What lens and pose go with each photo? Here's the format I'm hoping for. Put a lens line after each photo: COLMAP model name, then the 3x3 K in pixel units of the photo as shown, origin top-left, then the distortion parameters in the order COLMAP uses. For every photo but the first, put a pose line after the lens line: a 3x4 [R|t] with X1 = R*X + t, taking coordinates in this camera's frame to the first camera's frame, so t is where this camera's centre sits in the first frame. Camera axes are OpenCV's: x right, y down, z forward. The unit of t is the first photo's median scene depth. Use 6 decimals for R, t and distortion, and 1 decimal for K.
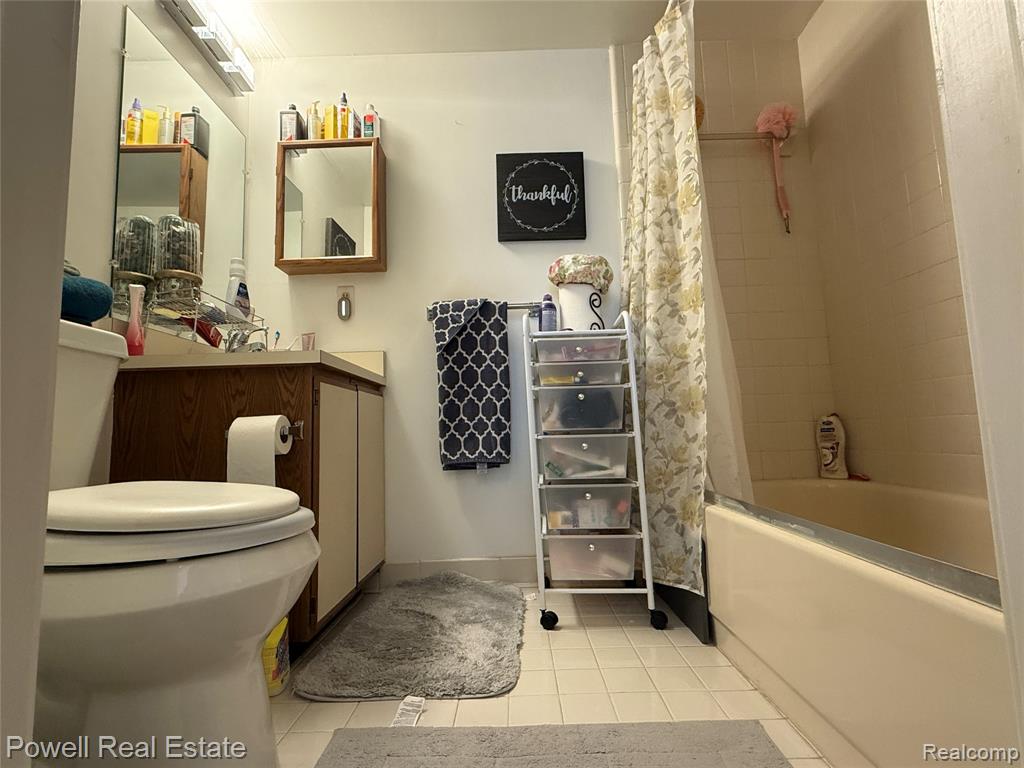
lens RADIAL K [[468.7, 0, 510.4], [0, 468.7, 384.6], [0, 0, 1]] dist [-0.004890, -0.000293]
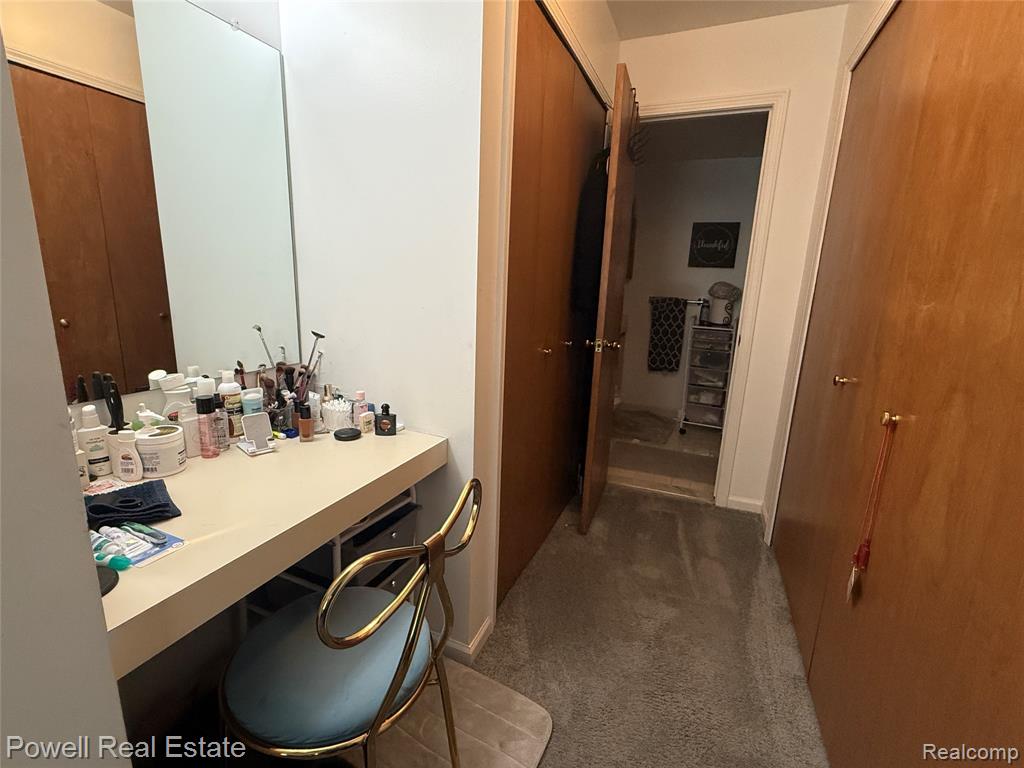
lens RADIAL K [[468.7, 0, 509.2], [0, 468.7, 386.4], [0, 0, 1]] dist [-0.004890, -0.000293]
pose [[0.924488, 0.143973, -0.352980, 0.055922], [-0.025245, 0.947029, 0.320153, -0.484087], [0.380375, -0.287066, 0.879152, -1.384638]]
